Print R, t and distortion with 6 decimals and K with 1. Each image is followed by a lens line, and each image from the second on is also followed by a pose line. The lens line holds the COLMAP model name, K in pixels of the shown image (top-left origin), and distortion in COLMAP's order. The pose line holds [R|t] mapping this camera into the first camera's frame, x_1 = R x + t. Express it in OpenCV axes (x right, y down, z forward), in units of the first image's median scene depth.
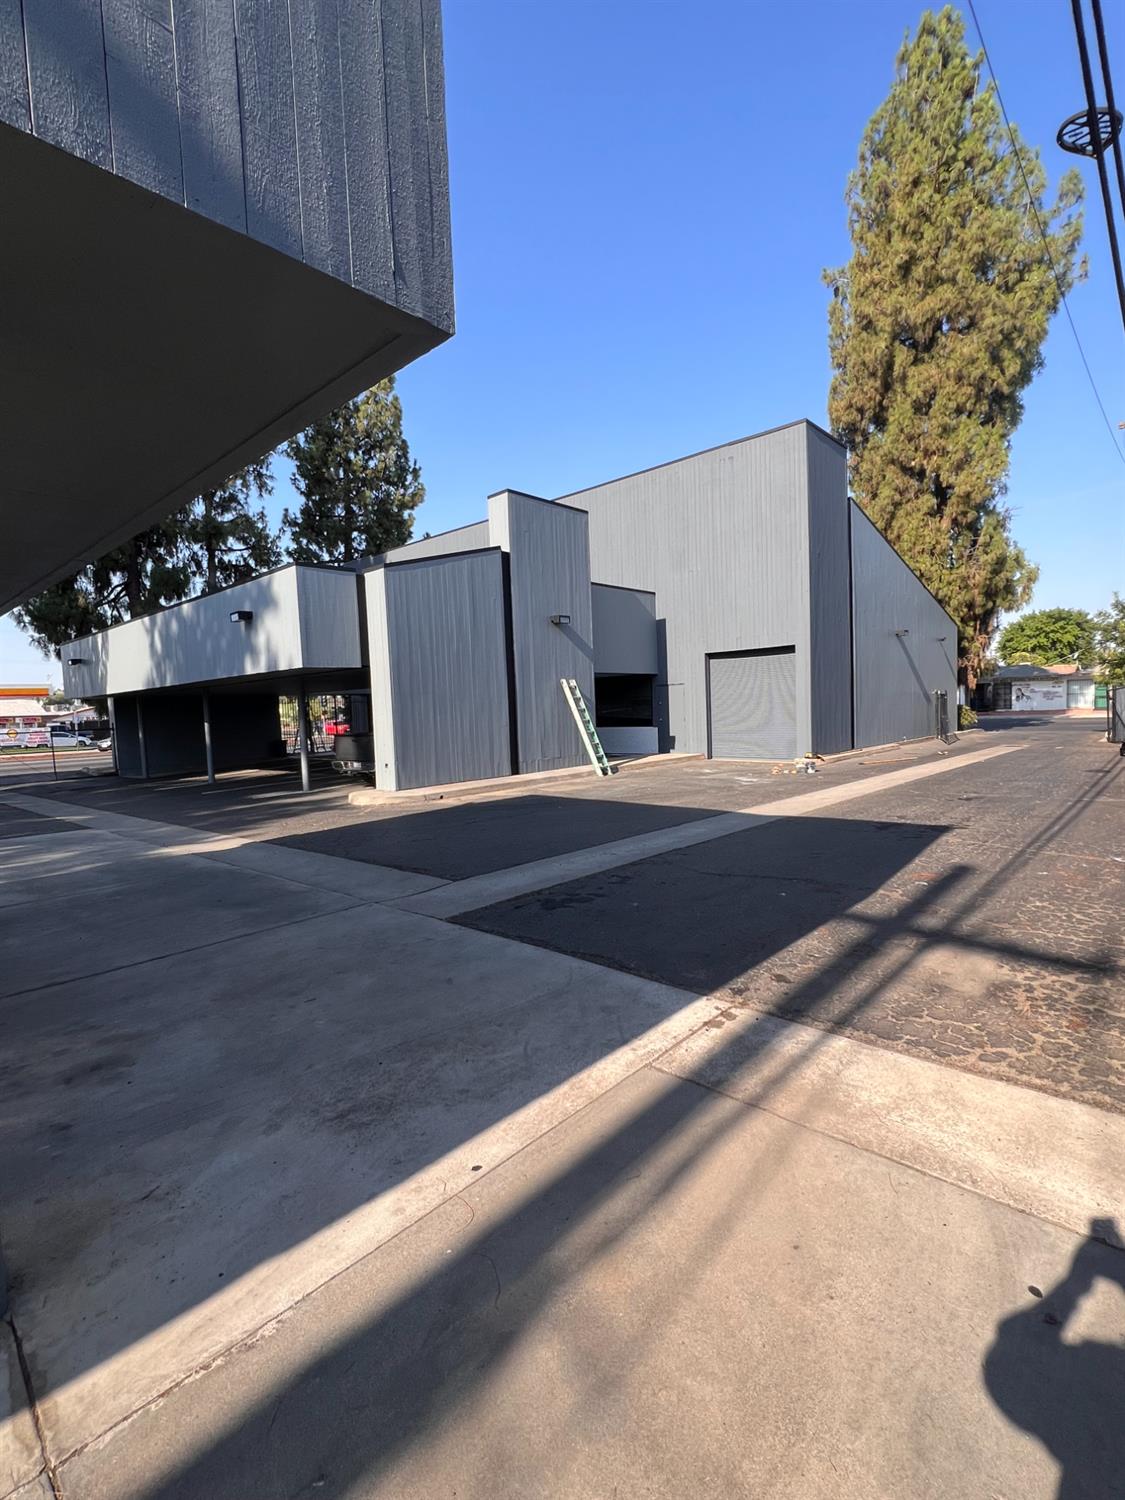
lens RADIAL K [[700.5, 0, 558.9], [0, 700.5, 759.0], [0, 0, 1]] dist [-0.009636, 0.003964]
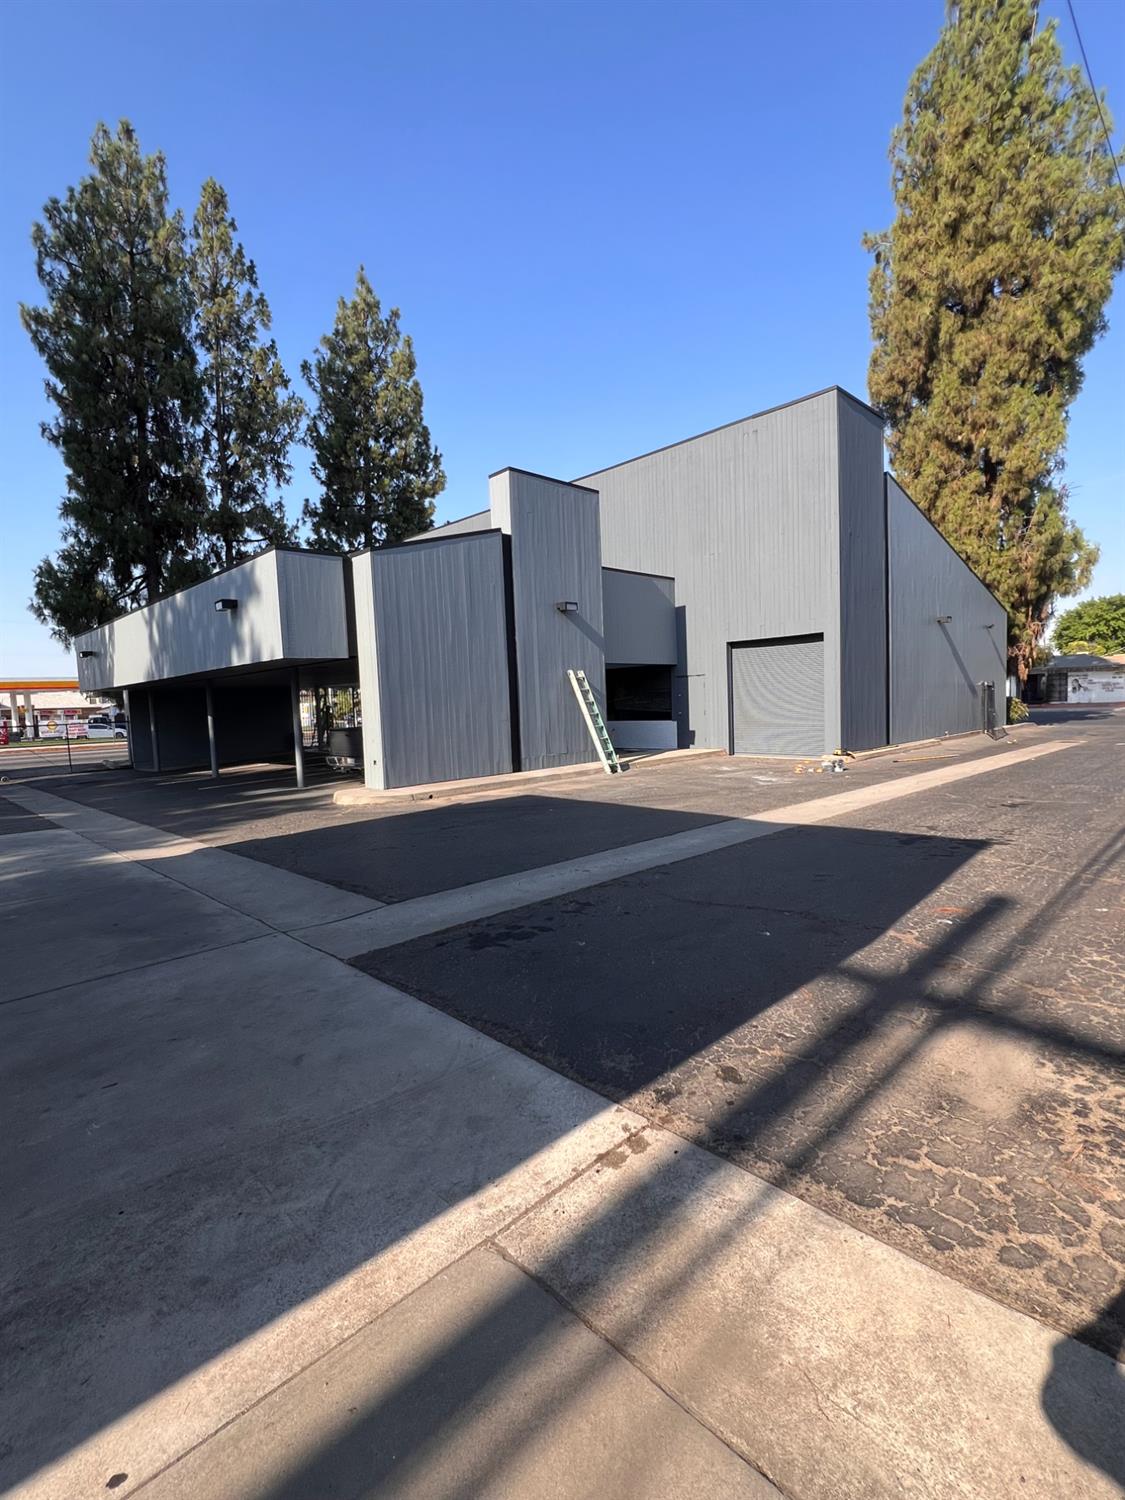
lens RADIAL K [[700.5, 0, 555.2], [0, 700.5, 758.2], [0, 0, 1]] dist [-0.009636, 0.003964]
pose [[0.998349, 0.004458, -0.057266, 0.036005], [-0.003863, 0.999937, 0.010502, -0.005257], [0.057309, -0.010263, 0.998304, 0.053582]]
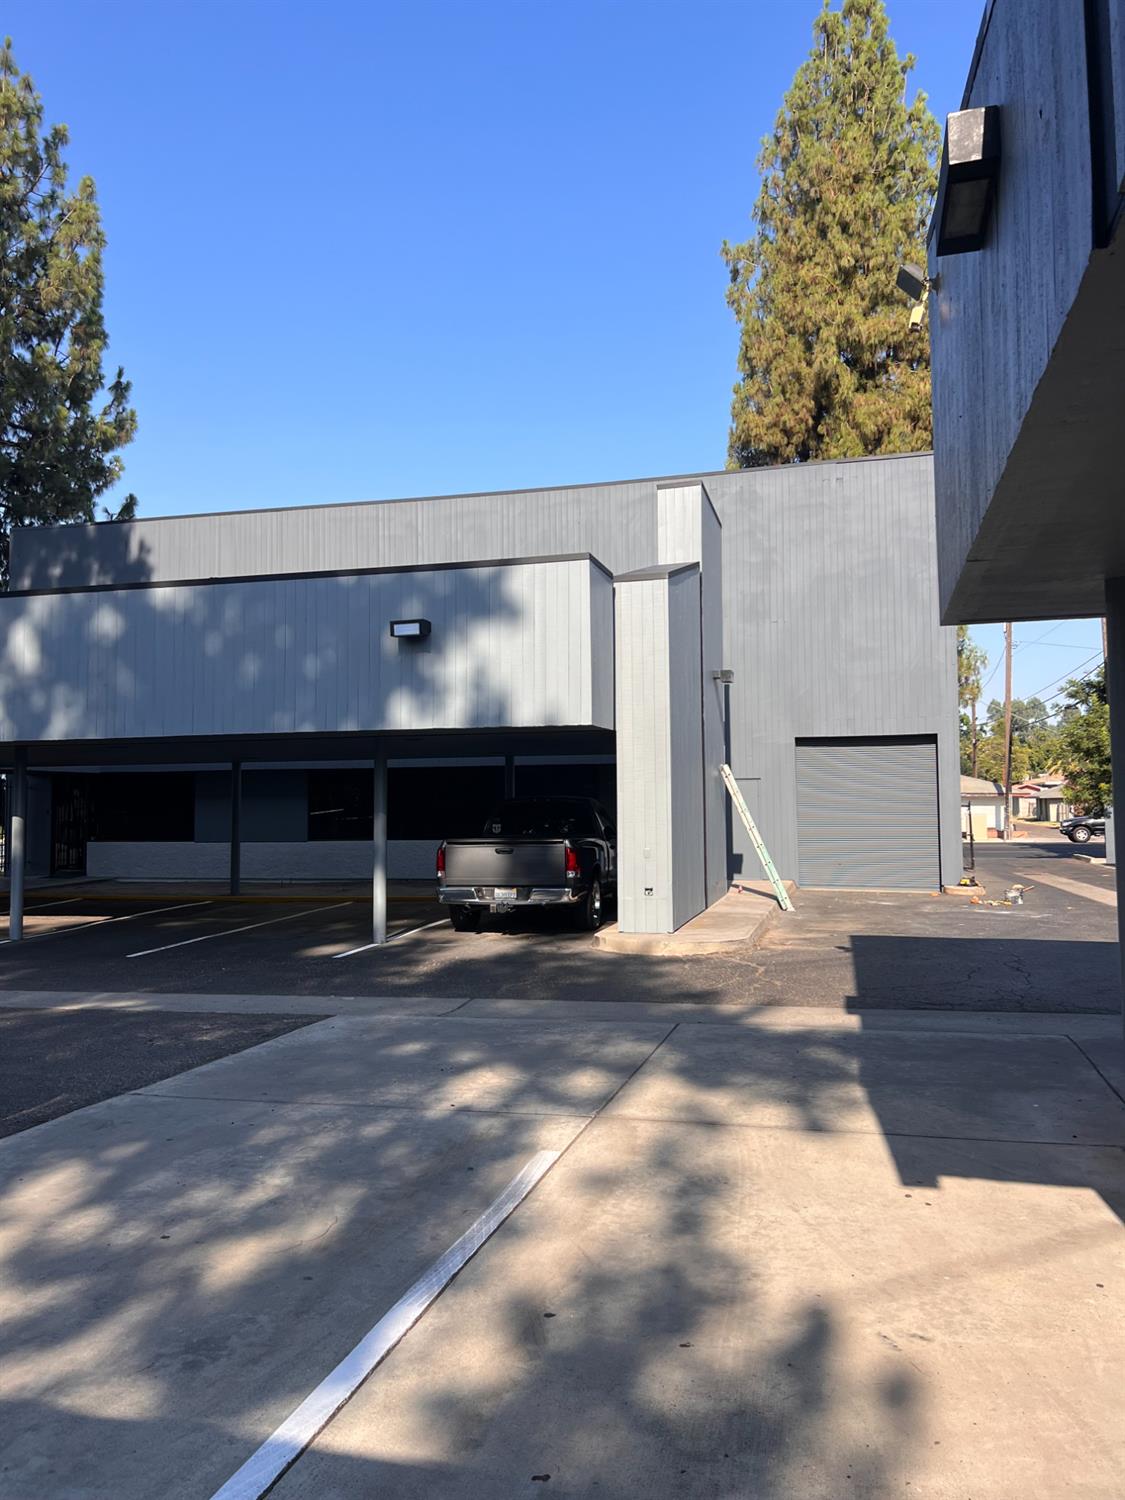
lens RADIAL K [[1131.2, 0, 561.0], [0, 1131.2, 756.8], [0, 0, 1]] dist [0.039365, -0.055686]
pose [[0.885684, 0.050763, 0.461505, -0.563196], [0.011050, 0.991419, -0.130258, 0.015630], [-0.464157, 0.120467, 0.877523, 0.117047]]
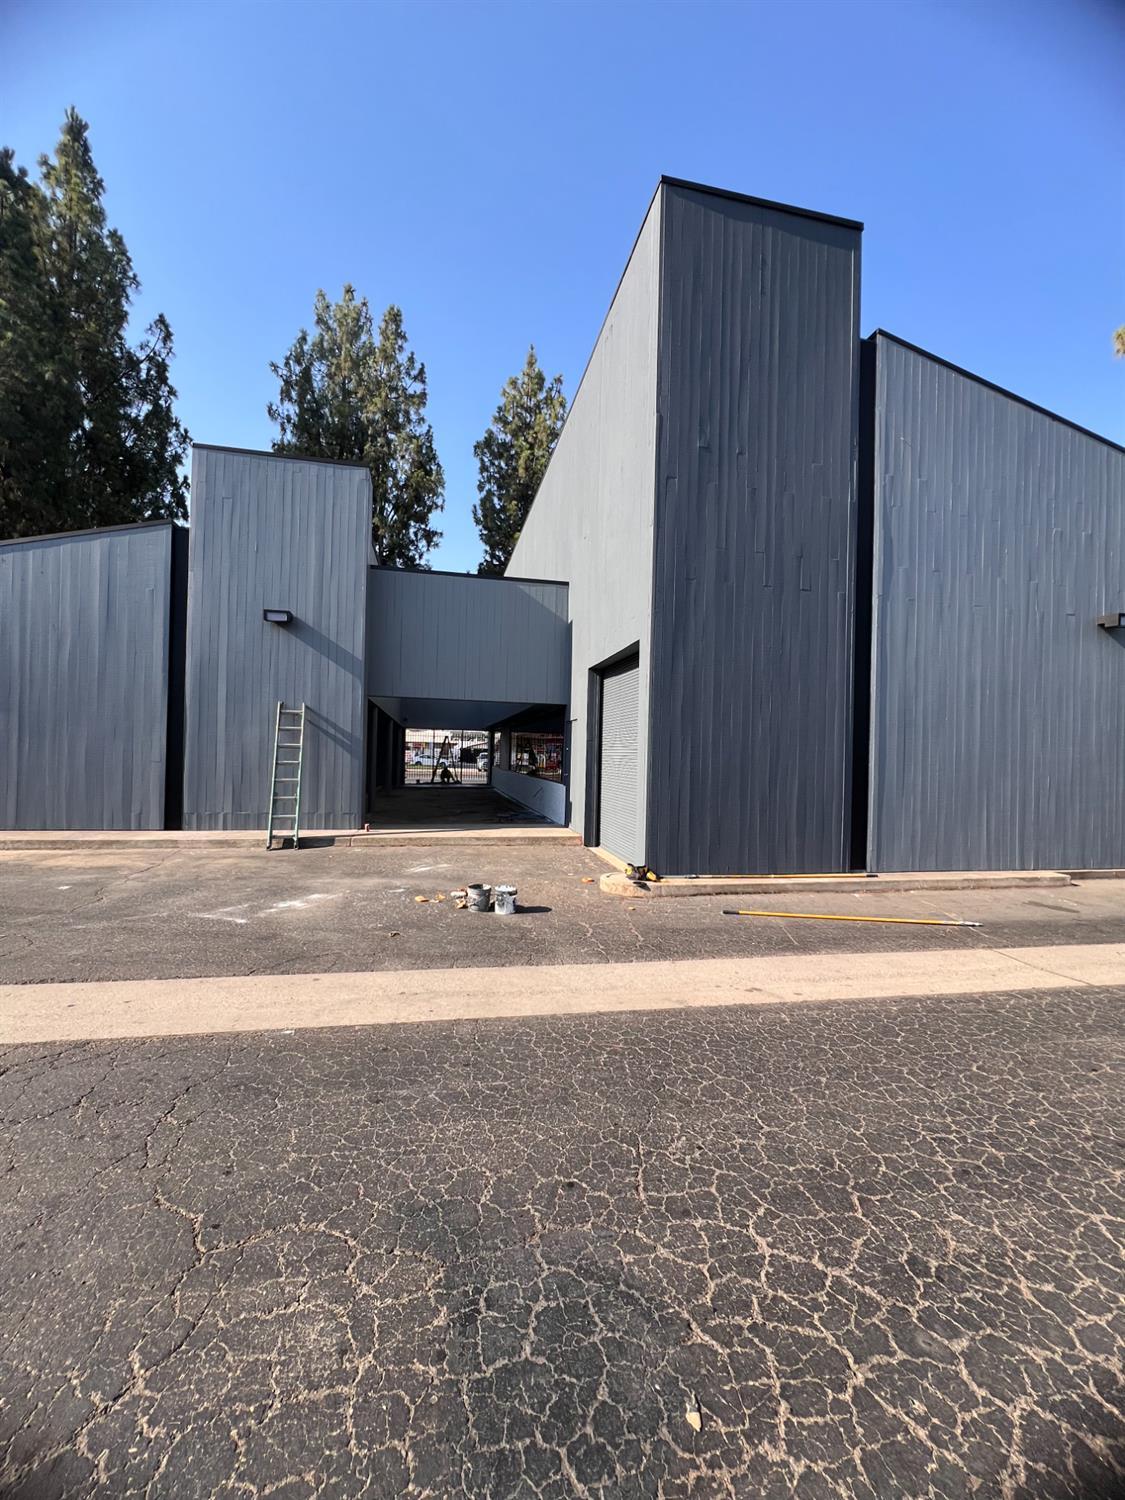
lens RADIAL K [[591.9, 0, 558.7], [0, 591.9, 753.6], [0, 0, 1]] dist [-0.001979, -0.000061]
pose [[0.808958, 0.059001, -0.584898, 0.513925], [-0.097151, 0.994688, -0.034029, -0.061909], [0.579784, 0.084352, 0.810392, 0.608263]]
